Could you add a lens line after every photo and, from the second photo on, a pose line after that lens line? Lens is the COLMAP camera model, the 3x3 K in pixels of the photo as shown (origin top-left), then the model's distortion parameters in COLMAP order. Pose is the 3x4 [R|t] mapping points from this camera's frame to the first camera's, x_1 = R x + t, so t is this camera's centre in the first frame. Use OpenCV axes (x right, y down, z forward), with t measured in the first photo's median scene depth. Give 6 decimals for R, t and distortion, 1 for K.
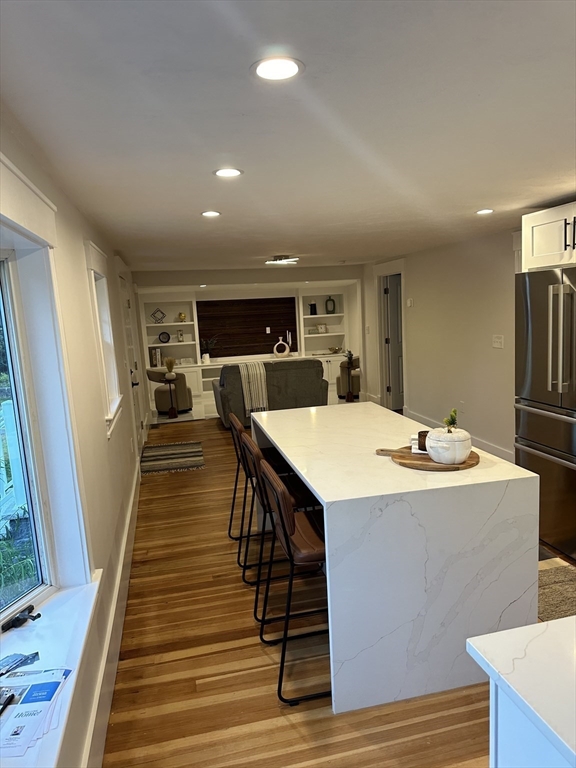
lens RADIAL K [[529.4, 0, 291.3], [0, 529.4, 387.2], [0, 0, 1]] dist [0.044801, -0.051710]
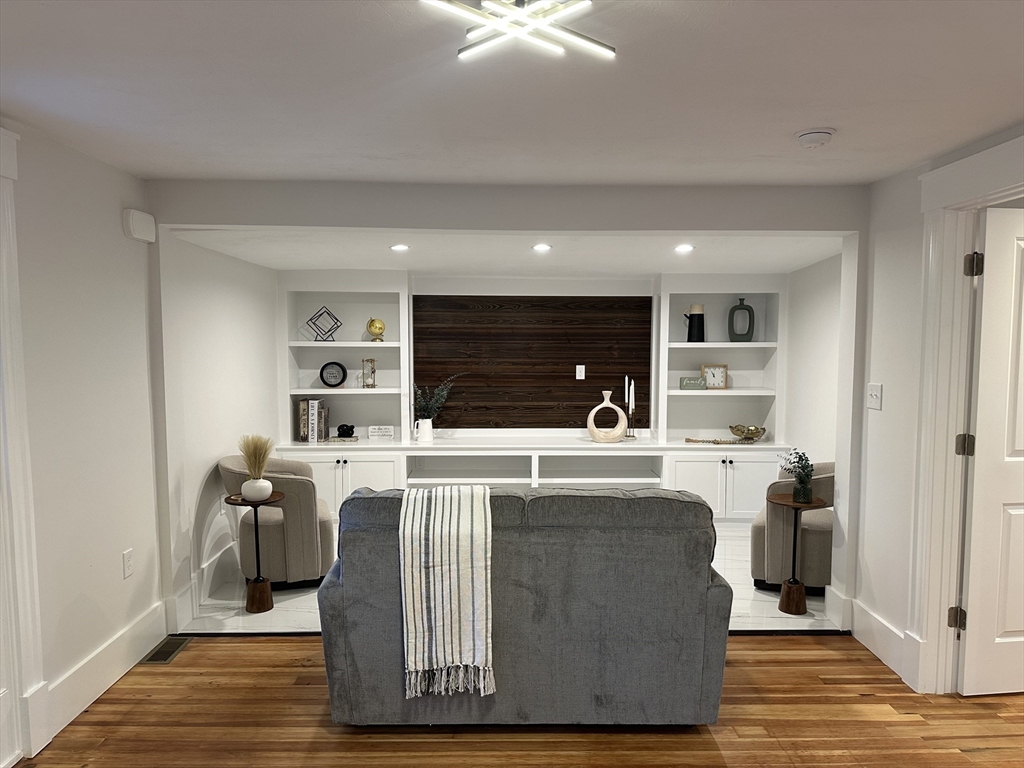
lens RADIAL K [[693.7, 0, 502.7], [0, 693.7, 389.1], [0, 0, 1]] dist [0.078185, 0.000216]
pose [[0.971126, 0.070174, -0.228011, 0.023559], [-0.085353, 0.994696, -0.057394, -0.058819], [0.222774, 0.075199, 0.971965, 0.464509]]
